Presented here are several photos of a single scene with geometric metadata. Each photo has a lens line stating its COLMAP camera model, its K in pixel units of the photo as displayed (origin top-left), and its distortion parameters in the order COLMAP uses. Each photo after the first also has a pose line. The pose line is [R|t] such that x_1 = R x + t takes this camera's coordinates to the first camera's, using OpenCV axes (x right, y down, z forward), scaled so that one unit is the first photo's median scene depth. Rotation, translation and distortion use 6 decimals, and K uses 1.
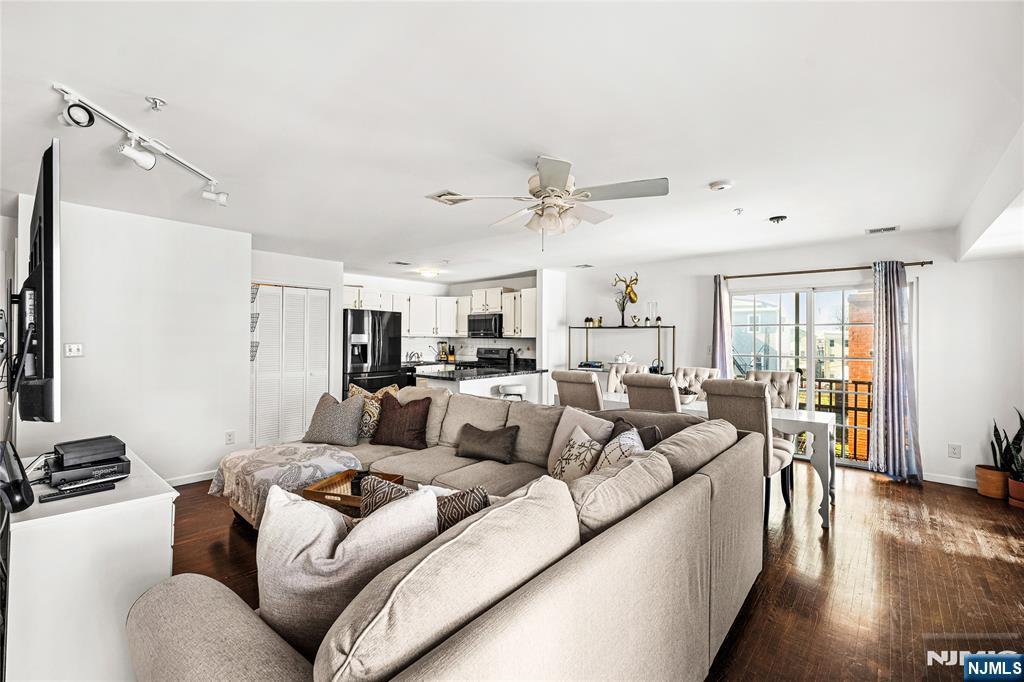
lens RADIAL K [[438.7, 0, 512.8], [0, 438.7, 336.1], [0, 0, 1]] dist [-0.000827, -0.001962]
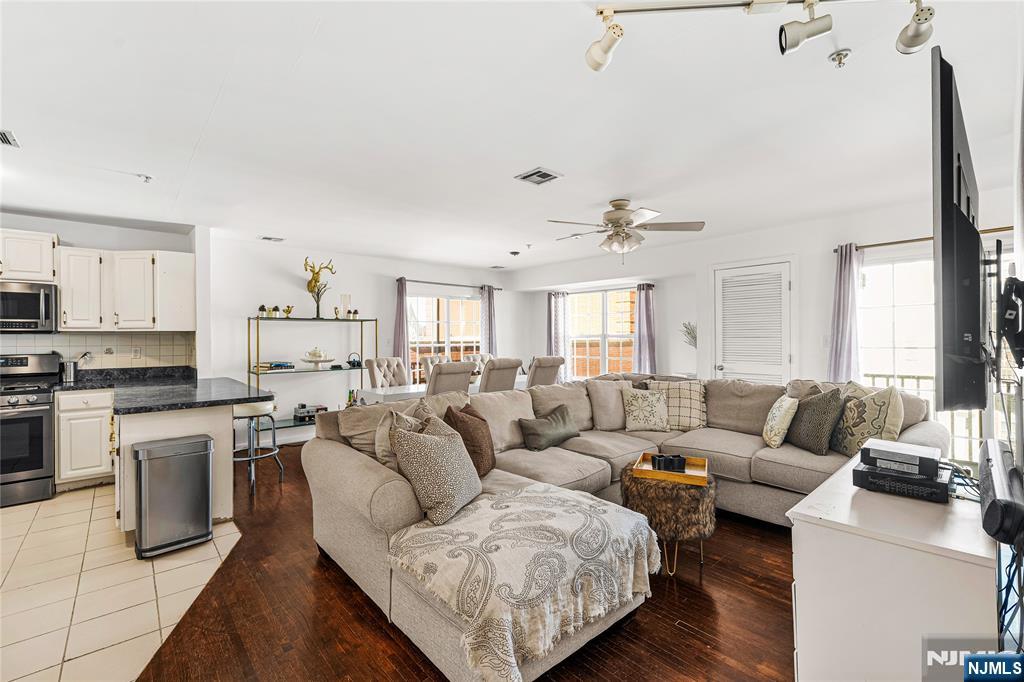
lens RADIAL K [[438.7, 0, 509.3], [0, 438.7, 338.0], [0, 0, 1]] dist [-0.000827, -0.001962]
pose [[0.125734, -0.011794, 0.991994, -0.471921], [0.004344, 0.999926, 0.011338, 0.007265], [-0.992054, 0.002884, 0.125776, 0.414759]]
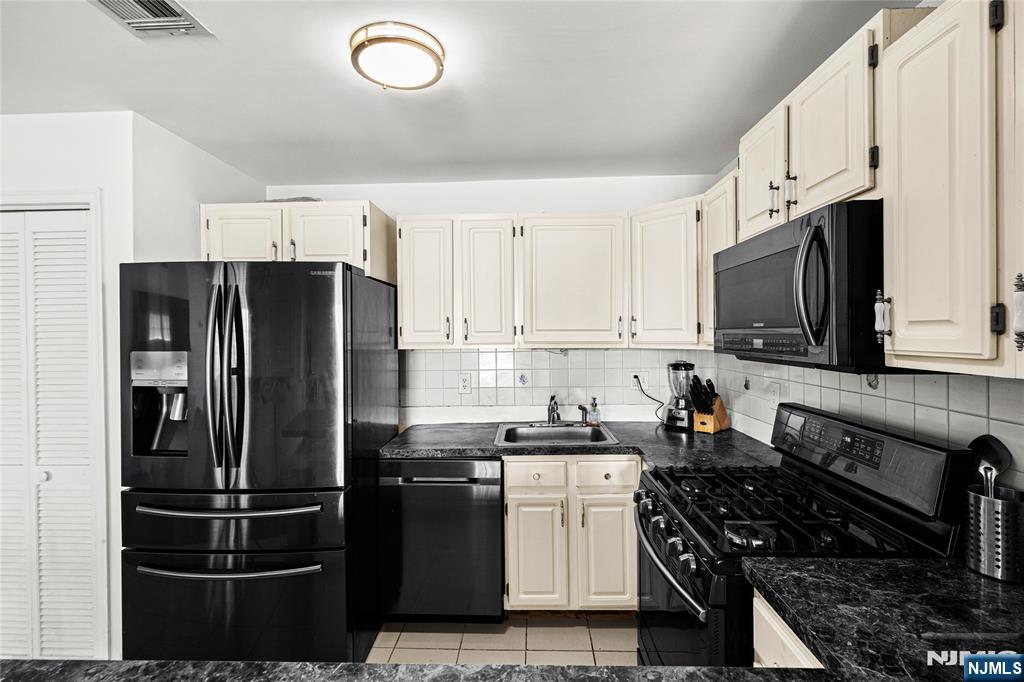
lens RADIAL K [[467.1, 0, 514.5], [0, 467.1, 336.2], [0, 0, 1]] dist [0.001541, -0.001557]
pose [[0.628631, -0.007515, -0.777667, 0.018455], [0.015106, 0.999883, 0.002549, -0.009261], [0.777557, -0.013350, 0.628671, 0.824146]]
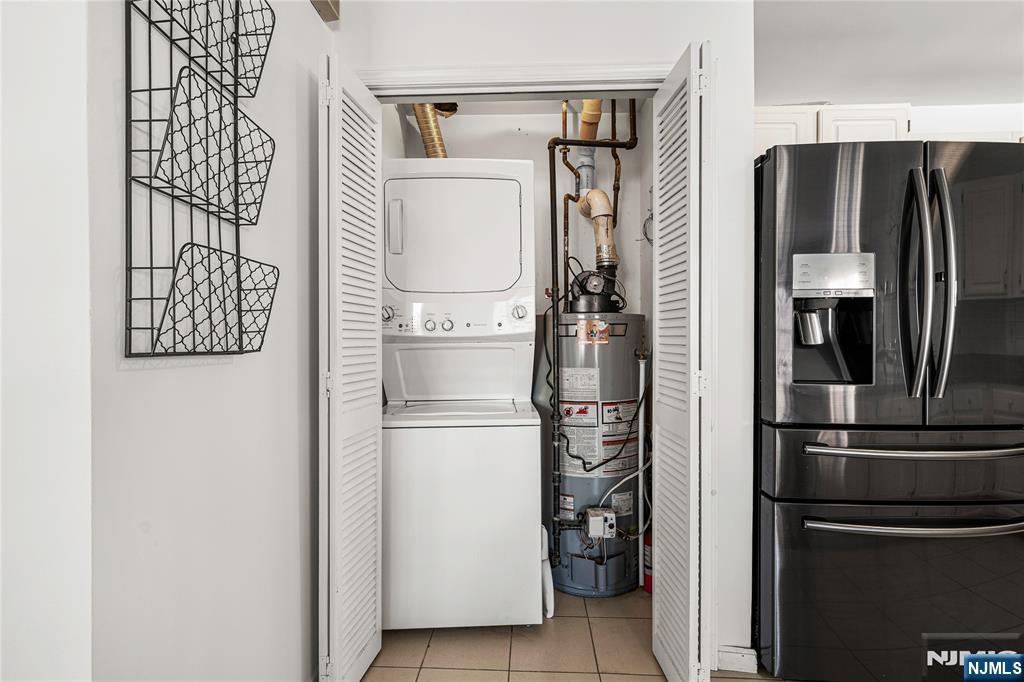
lens RADIAL K [[467.1, 0, 521.0], [0, 467.1, 340.5], [0, 0, 1]] dist [0.001541, -0.001557]
pose [[0.635811, -0.003159, -0.771838, -0.222335], [0.011753, 0.999915, 0.005590, 0.030638], [0.771755, -0.012625, 0.635795, 0.605236]]
